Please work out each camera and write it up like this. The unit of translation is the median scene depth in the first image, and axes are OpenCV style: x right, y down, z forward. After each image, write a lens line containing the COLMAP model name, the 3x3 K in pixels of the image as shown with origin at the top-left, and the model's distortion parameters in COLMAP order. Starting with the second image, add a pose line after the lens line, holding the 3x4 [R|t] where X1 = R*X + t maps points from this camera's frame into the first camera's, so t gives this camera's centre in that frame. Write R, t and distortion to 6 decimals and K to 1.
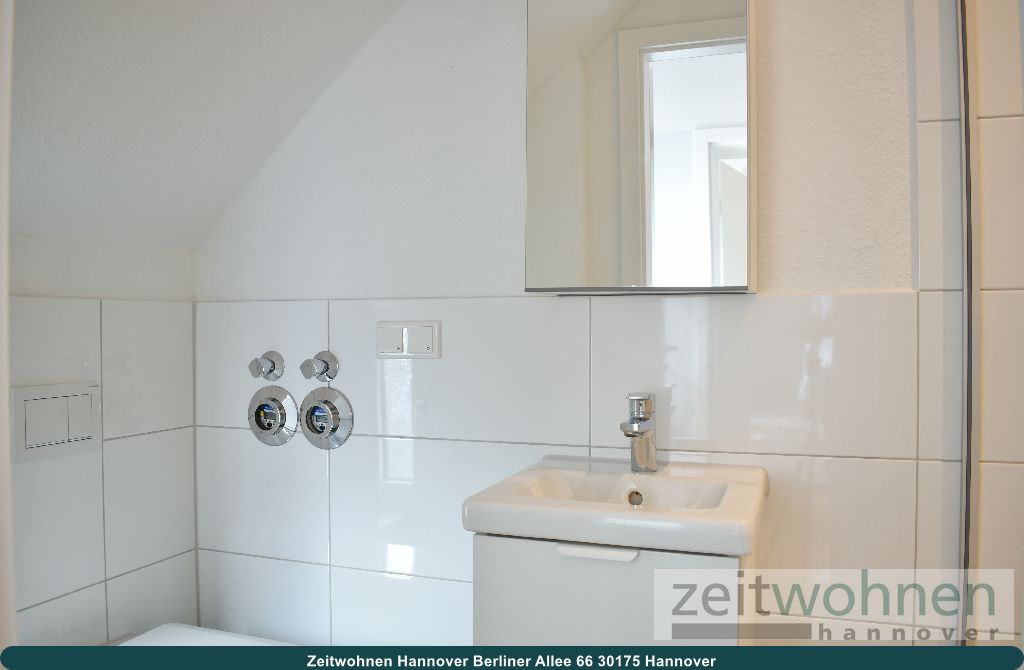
lens RADIAL K [[829.9, 0, 512.0], [0, 829.9, 335.0], [0, 0, 1]] dist [-0.005863, -0.011524]
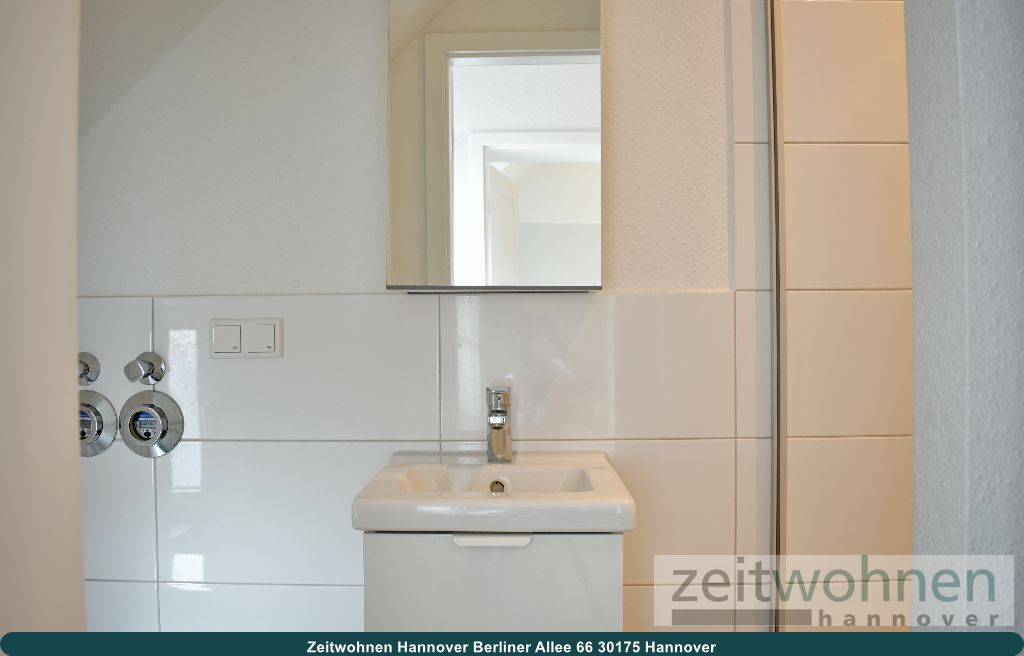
lens RADIAL K [[822.7, 0, 512.0], [0, 822.7, 328.0], [0, 0, 1]] dist [-0.003126, 0.000704]
pose [[0.957771, -0.007512, 0.287434, -0.123207], [0.008573, 0.999960, -0.002433, -0.001566], [-0.287404, 0.004794, 0.957797, 0.000673]]
